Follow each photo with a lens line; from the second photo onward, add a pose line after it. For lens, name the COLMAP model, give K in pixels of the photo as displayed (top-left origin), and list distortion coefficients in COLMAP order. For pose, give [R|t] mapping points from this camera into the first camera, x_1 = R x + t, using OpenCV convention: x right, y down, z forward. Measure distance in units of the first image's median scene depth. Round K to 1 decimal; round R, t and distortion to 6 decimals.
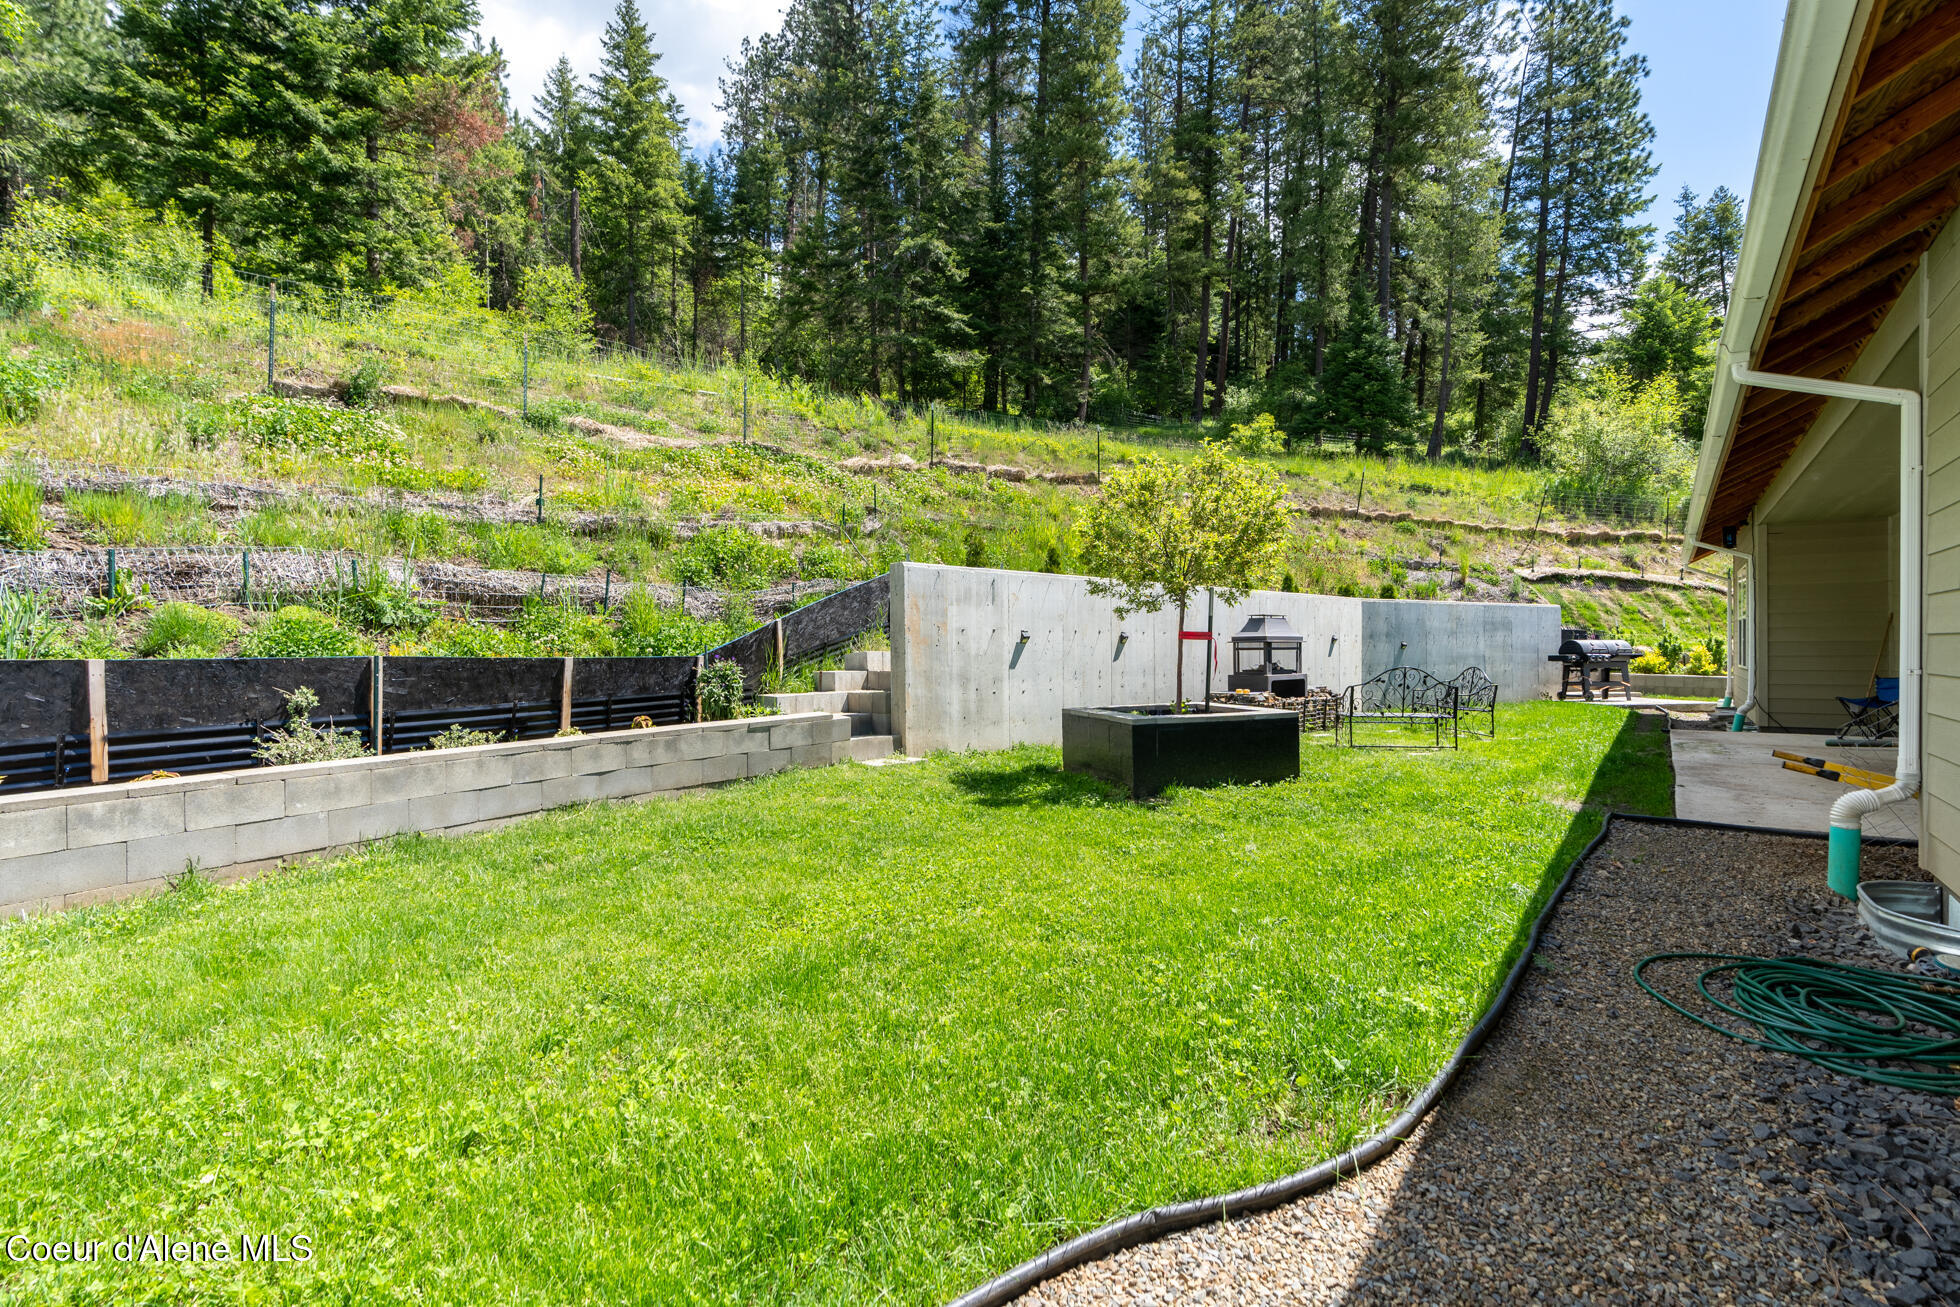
lens RADIAL K [[886.7, 0, 989.3], [0, 886.7, 653.6], [0, 0, 1]] dist [-0.002407, 0.001005]
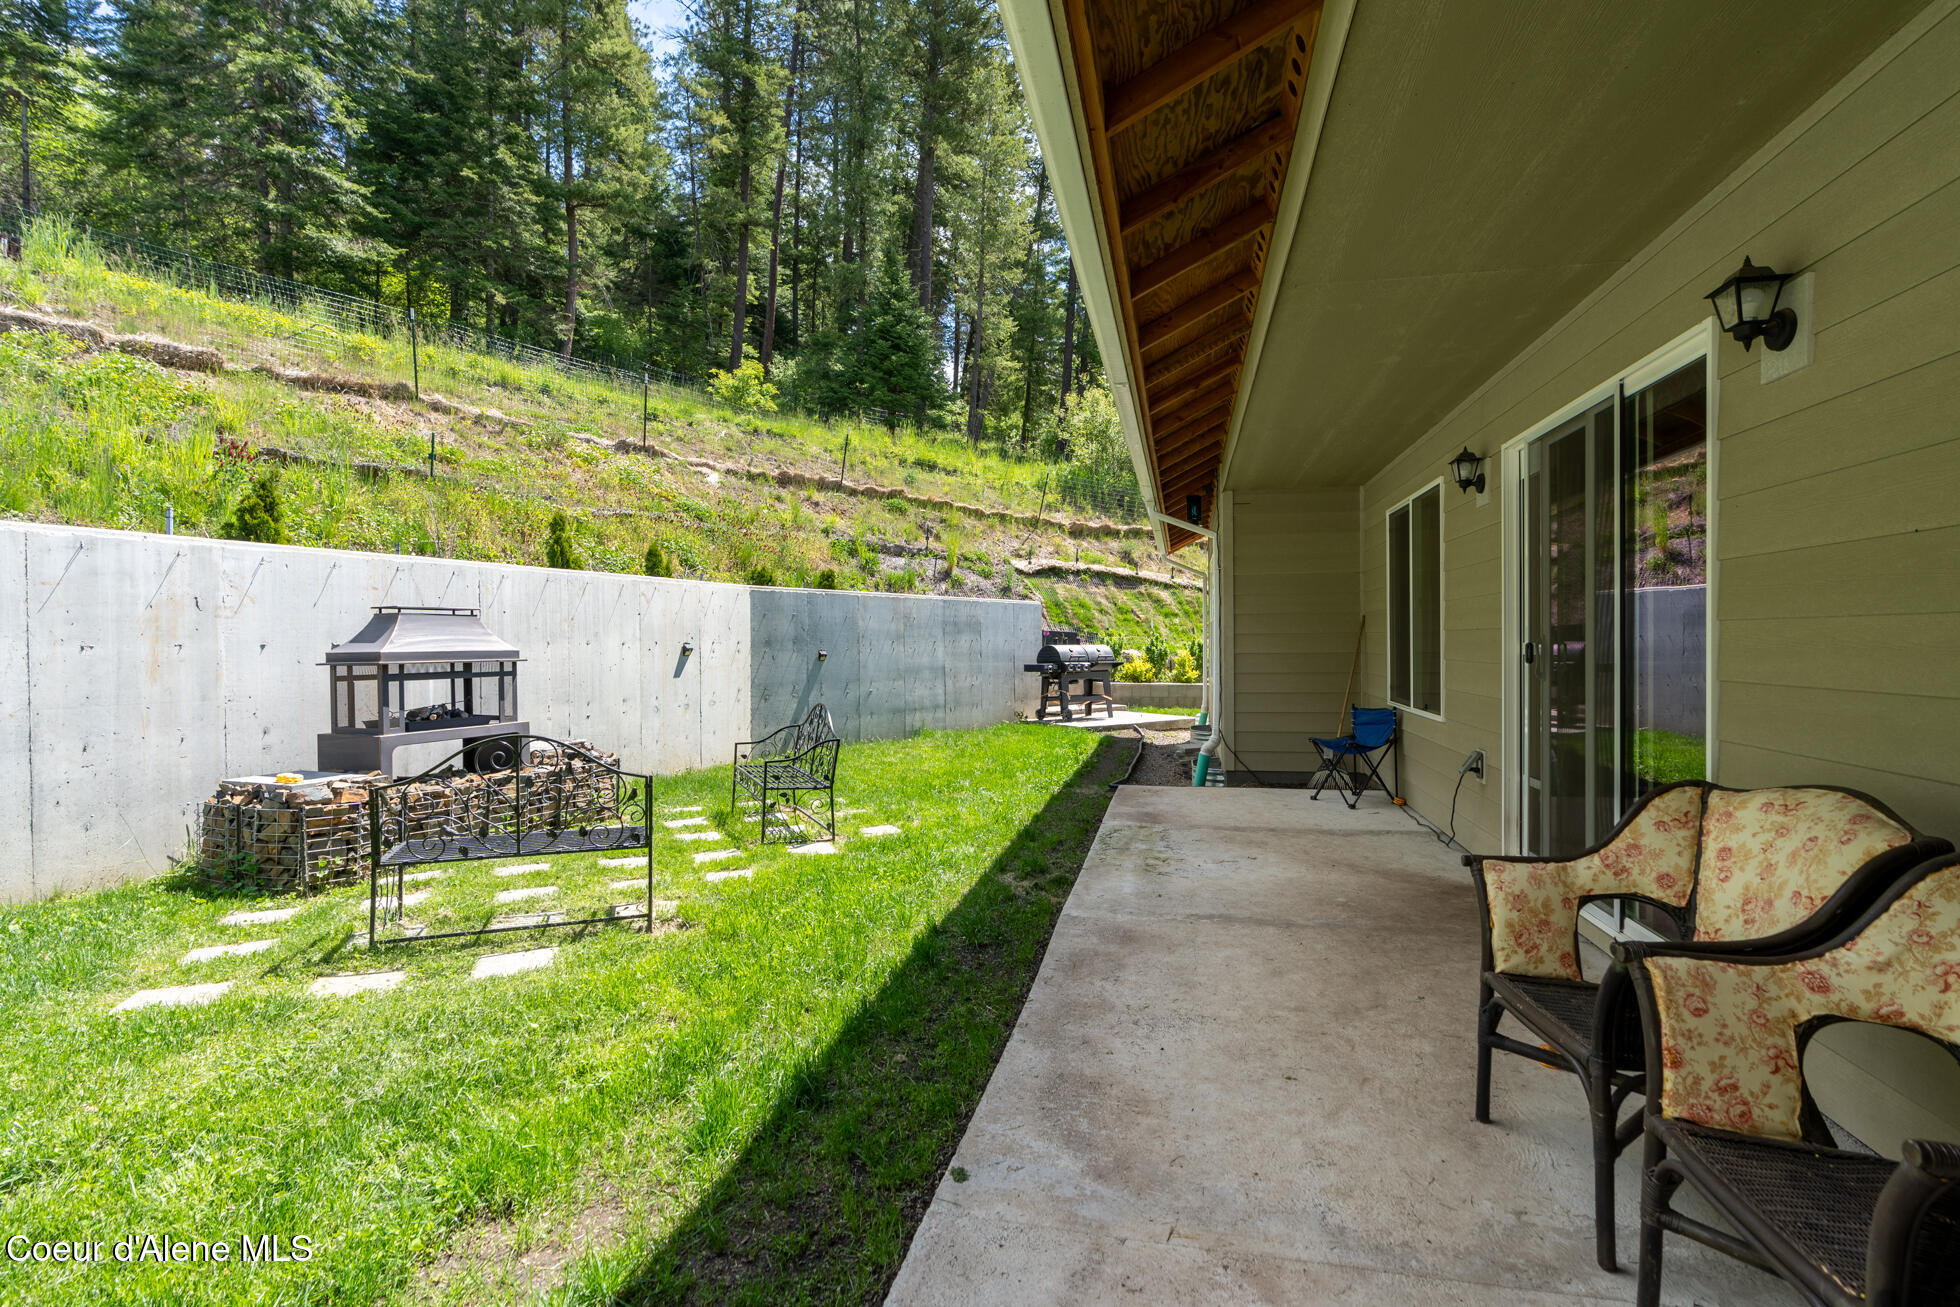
lens RADIAL K [[886.7, 0, 979.5], [0, 886.7, 657.6], [0, 0, 1]] dist [-0.002407, 0.001005]
pose [[0.911927, -0.009605, 0.410239, 0.207525], [0.005552, 0.999923, 0.011071, -0.010395], [-0.410314, -0.007819, 0.911911, 0.224127]]
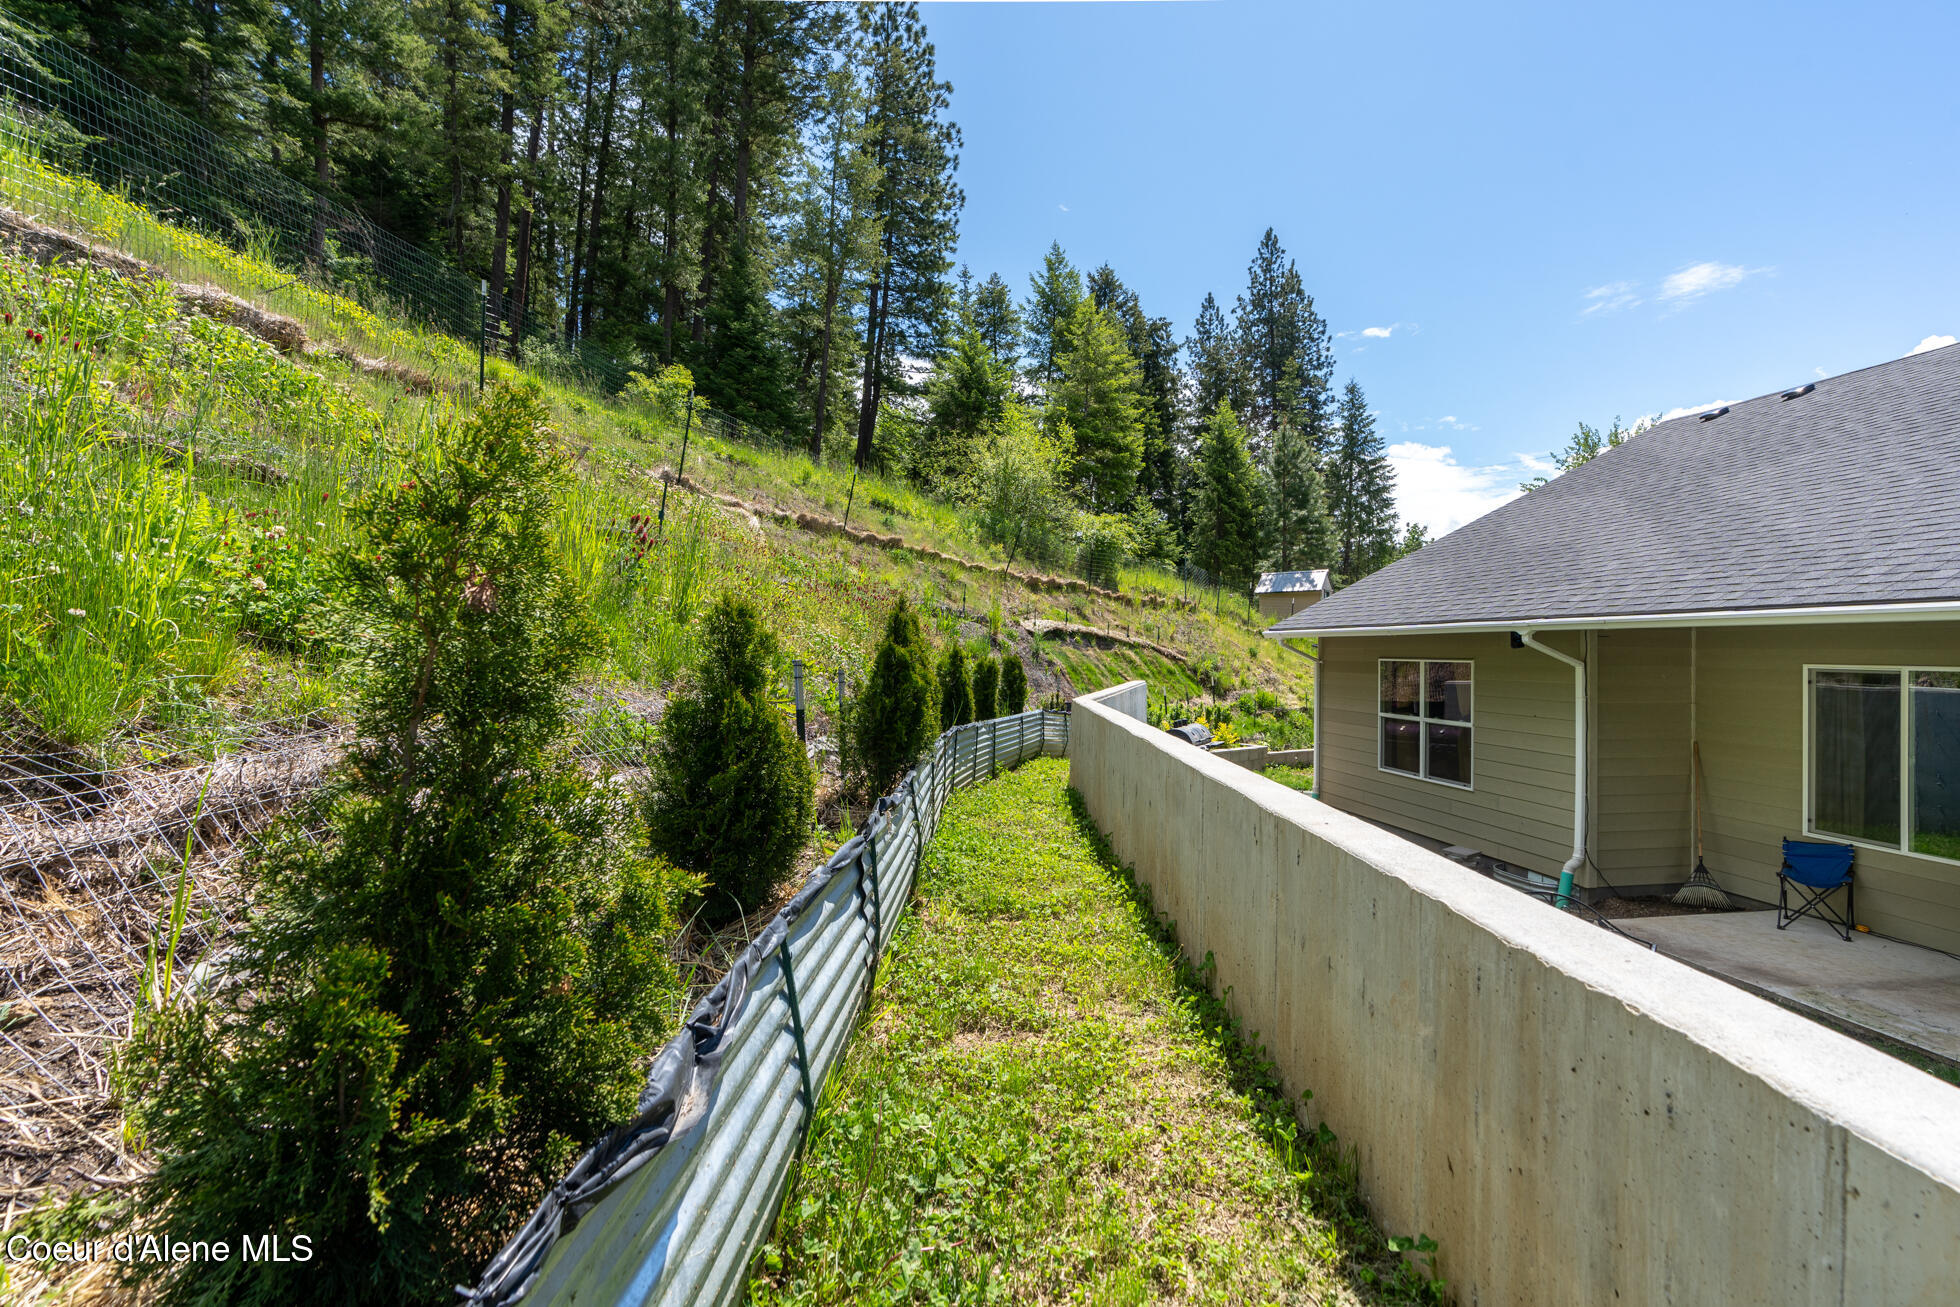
lens RADIAL K [[886.7, 0, 982.1], [0, 886.7, 647.5], [0, 0, 1]] dist [-0.002407, 0.001005]
pose [[0.694403, 0.010948, 0.719503, -0.016554], [-0.004680, 0.999932, -0.010698, -0.061045], [-0.719571, 0.004062, 0.694407, 0.451721]]
